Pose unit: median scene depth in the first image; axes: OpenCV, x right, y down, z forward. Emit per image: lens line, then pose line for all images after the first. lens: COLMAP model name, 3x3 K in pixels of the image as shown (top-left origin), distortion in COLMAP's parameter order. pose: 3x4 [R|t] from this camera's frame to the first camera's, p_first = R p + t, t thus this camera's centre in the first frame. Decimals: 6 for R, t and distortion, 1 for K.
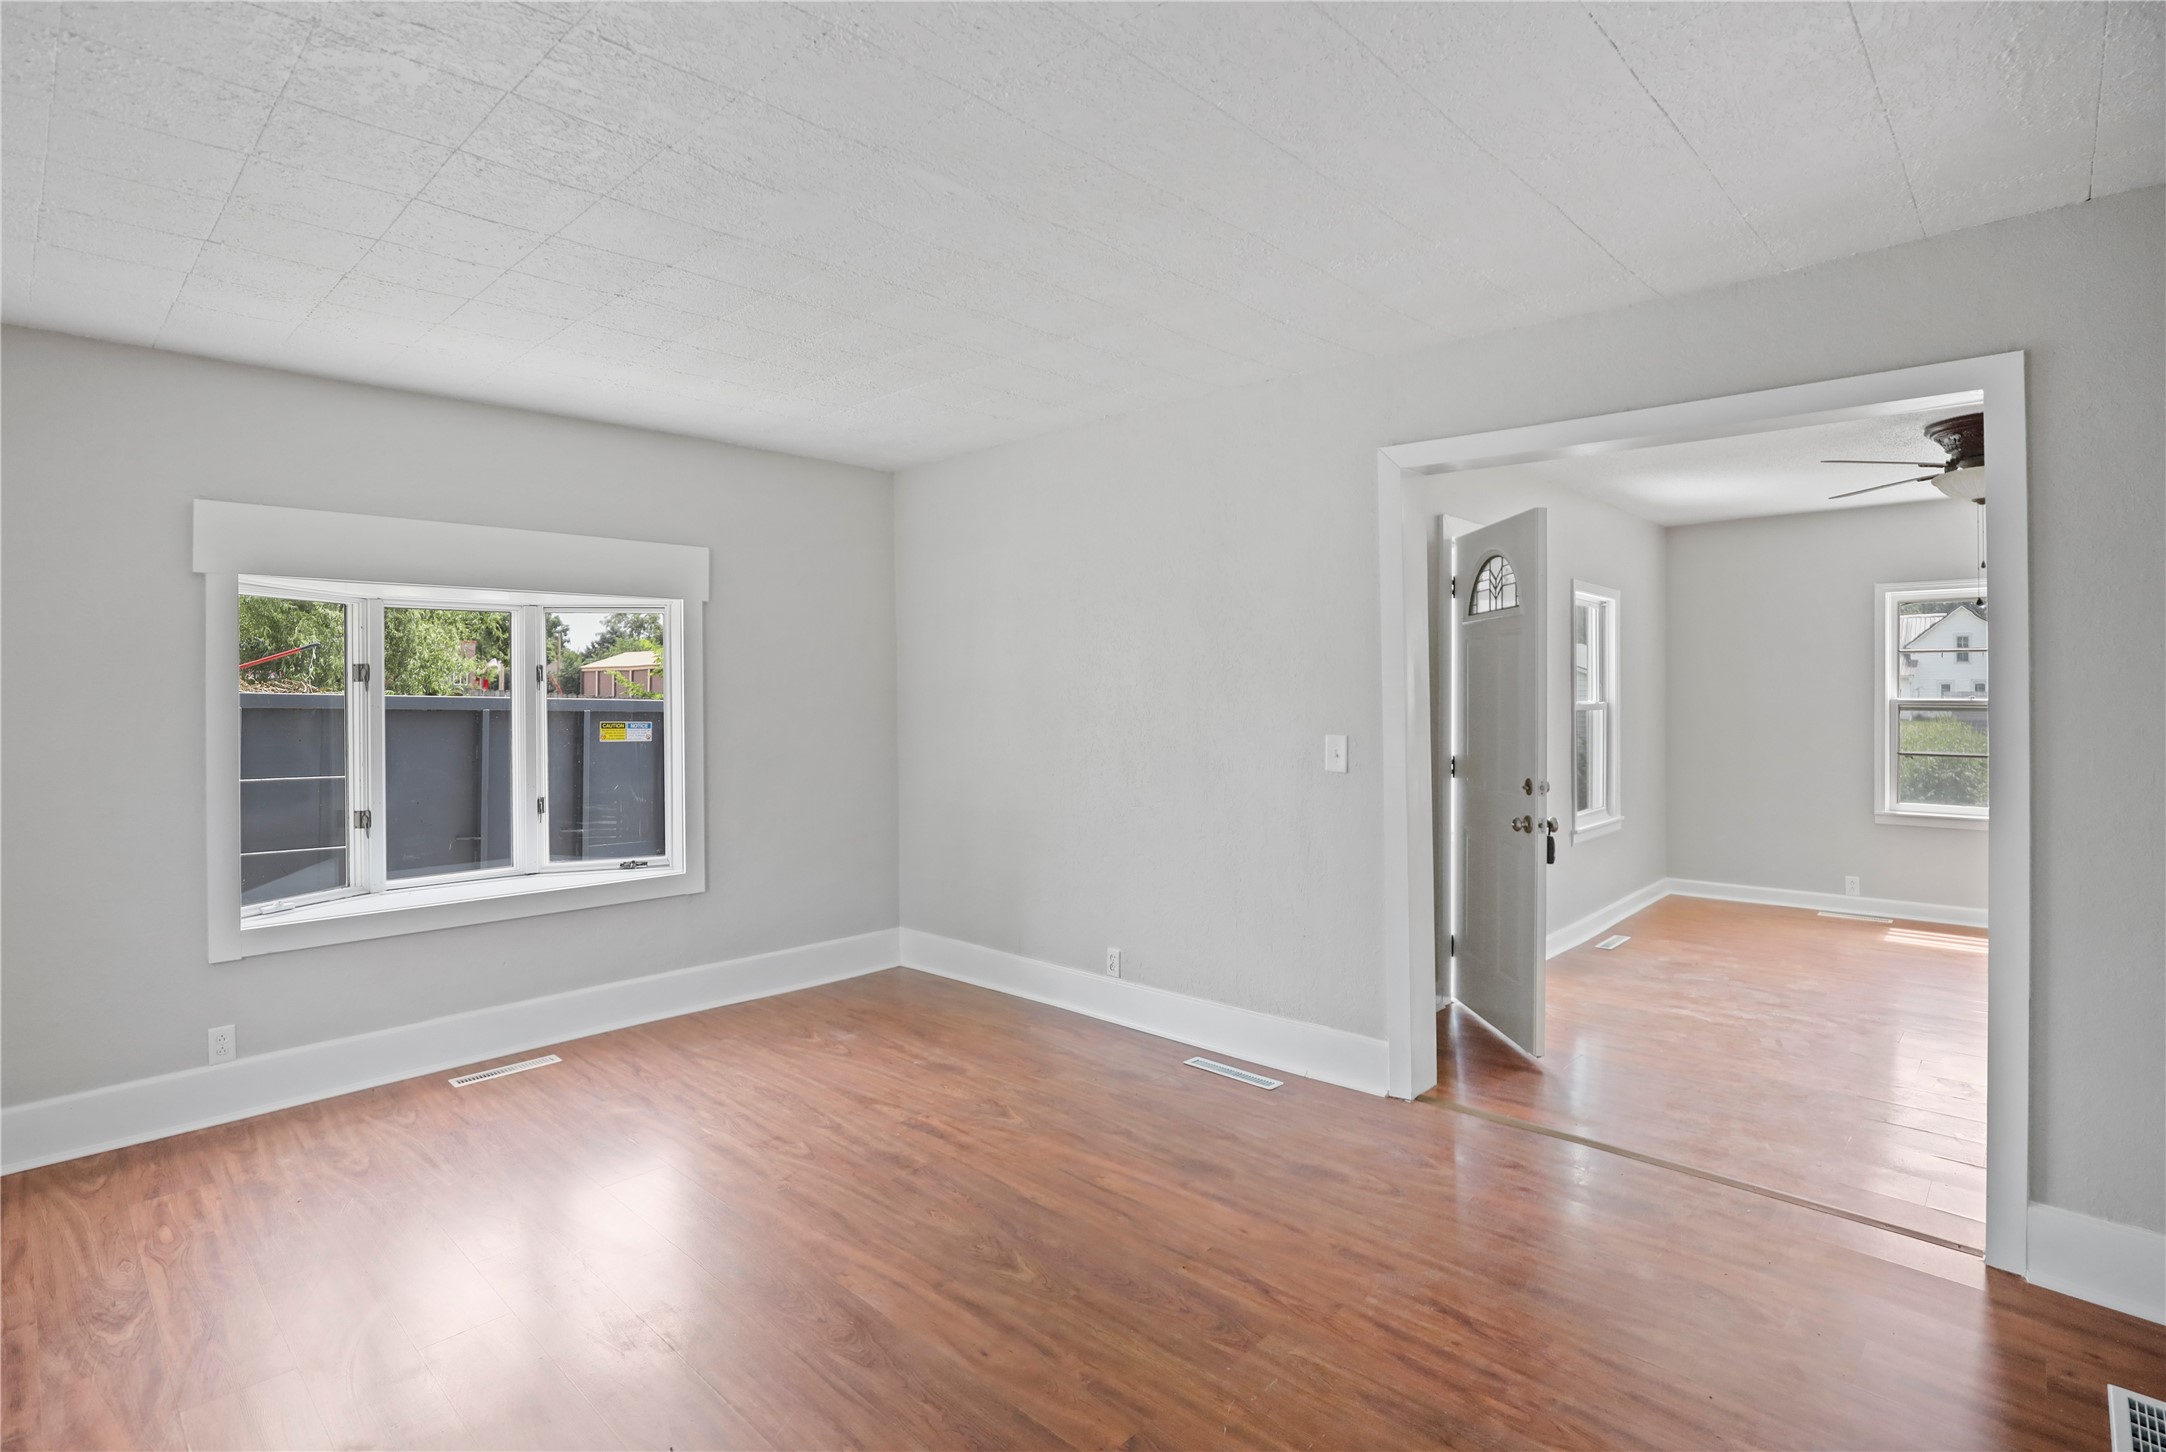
lens RADIAL K [[1120.1, 0, 1080.9], [0, 1120.1, 684.3], [0, 0, 1]] dist [-0.017139, 0.000281]
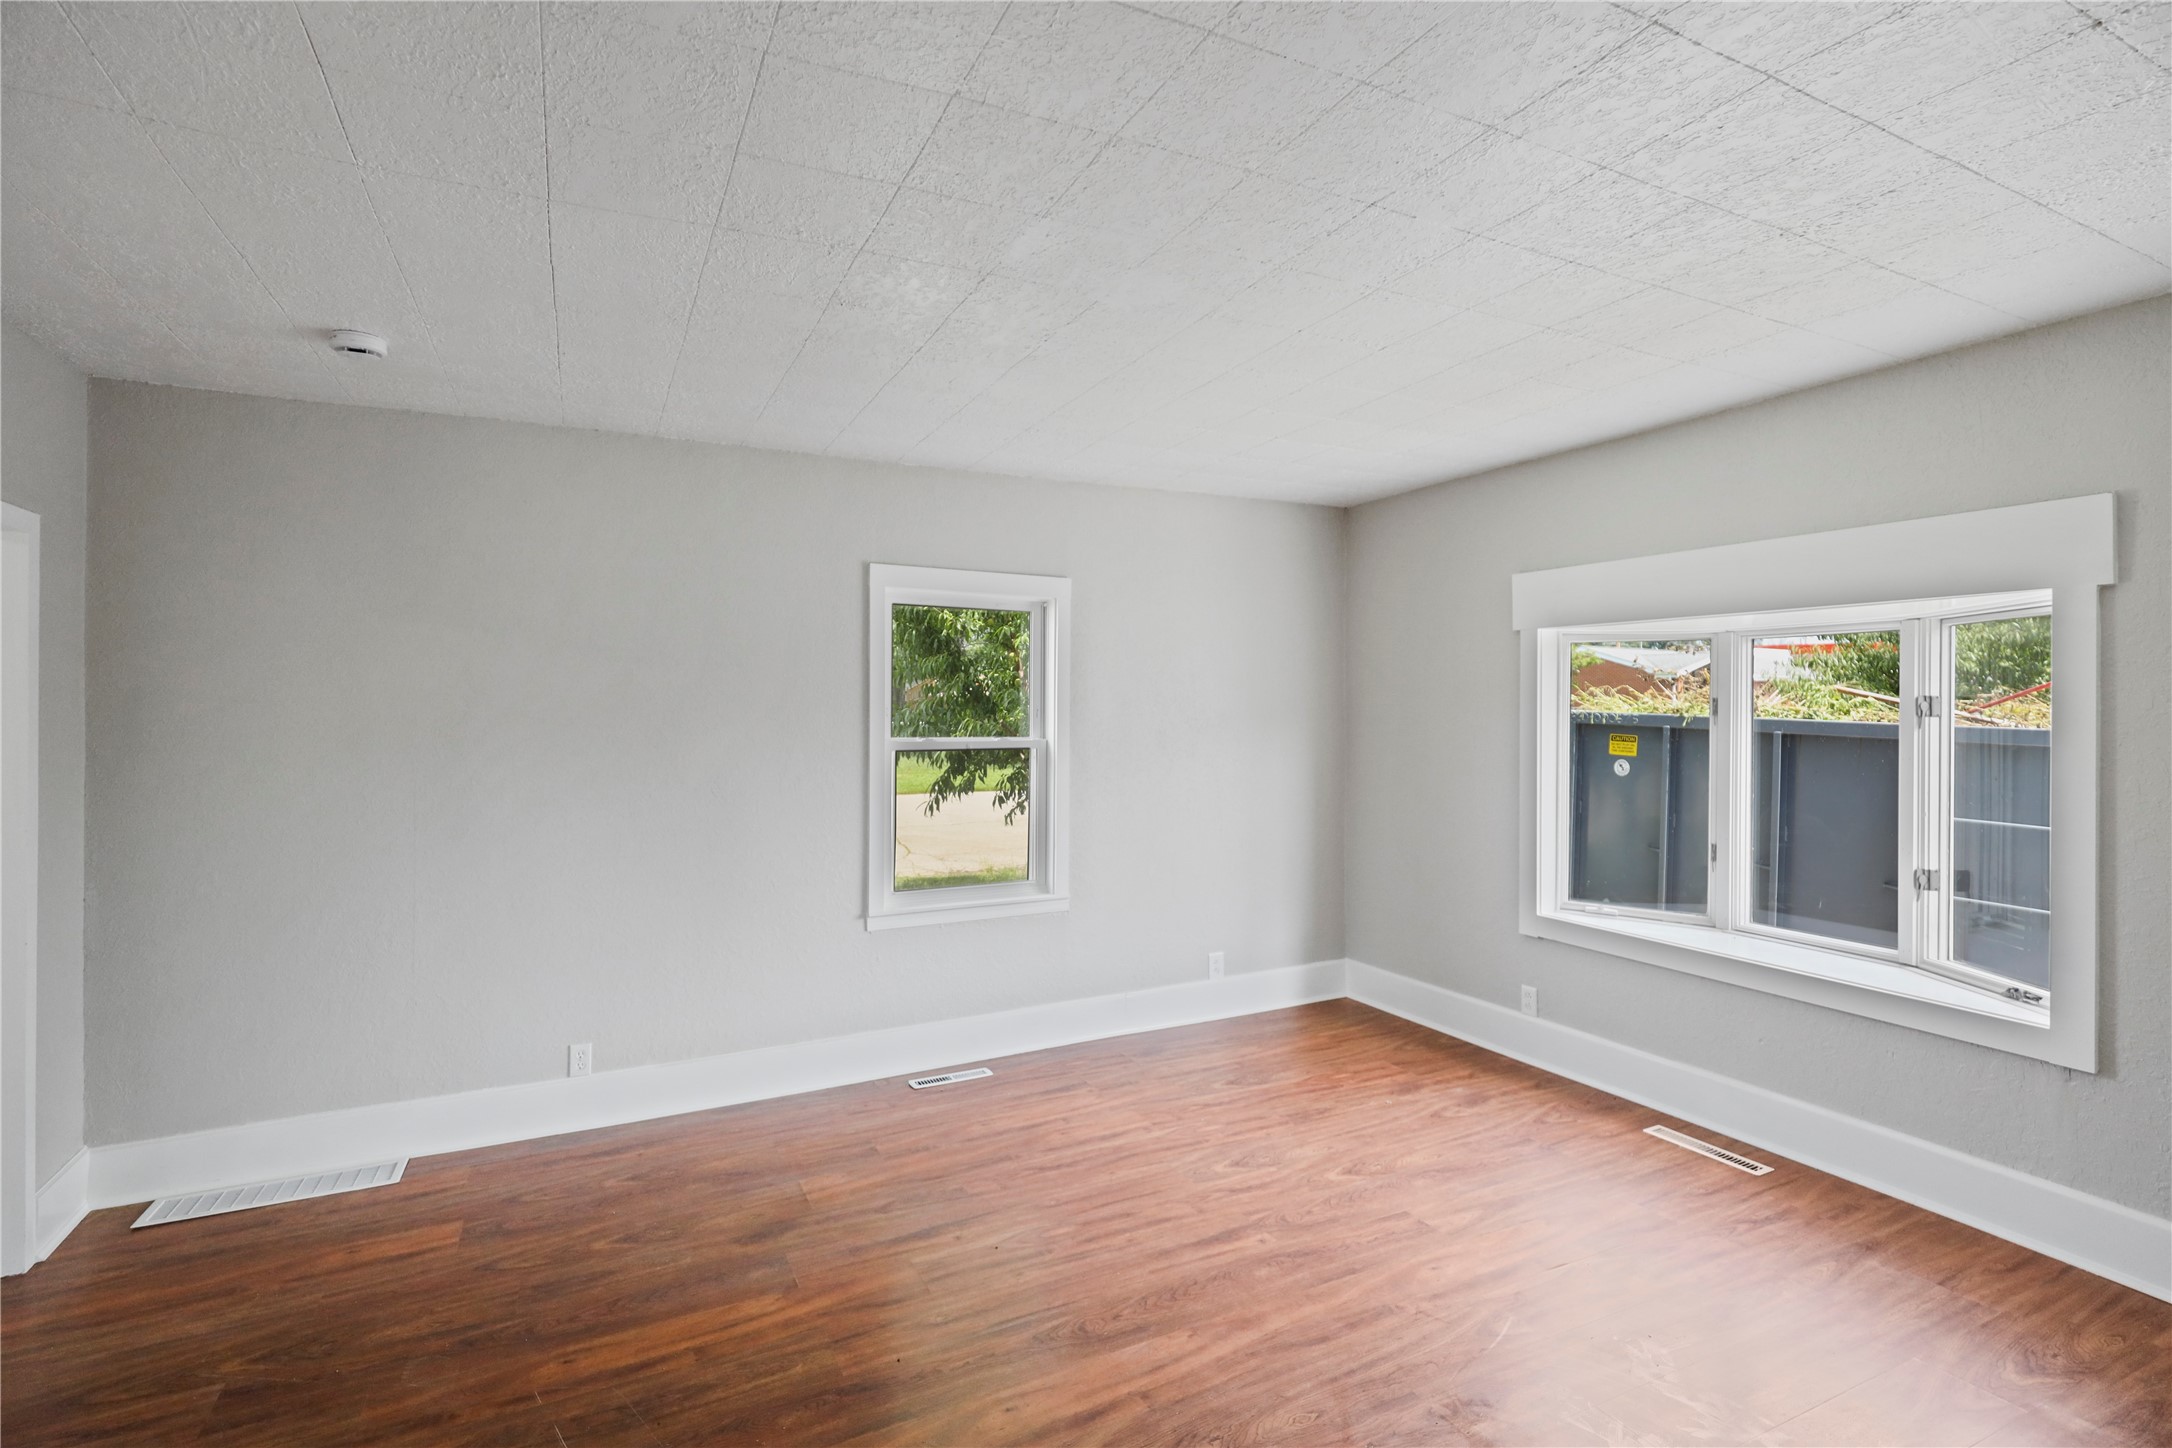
lens RADIAL K [[956.4, 0, 1025.8], [0, 956.4, 712.0], [0, 0, 1]] dist [0.000478, 0.000039]
pose [[-0.371716, 0.006928, -0.928321, 0.487834], [-0.000670, 0.999970, 0.007731, -0.014359], [0.928346, 0.003496, -0.371700, 0.940335]]
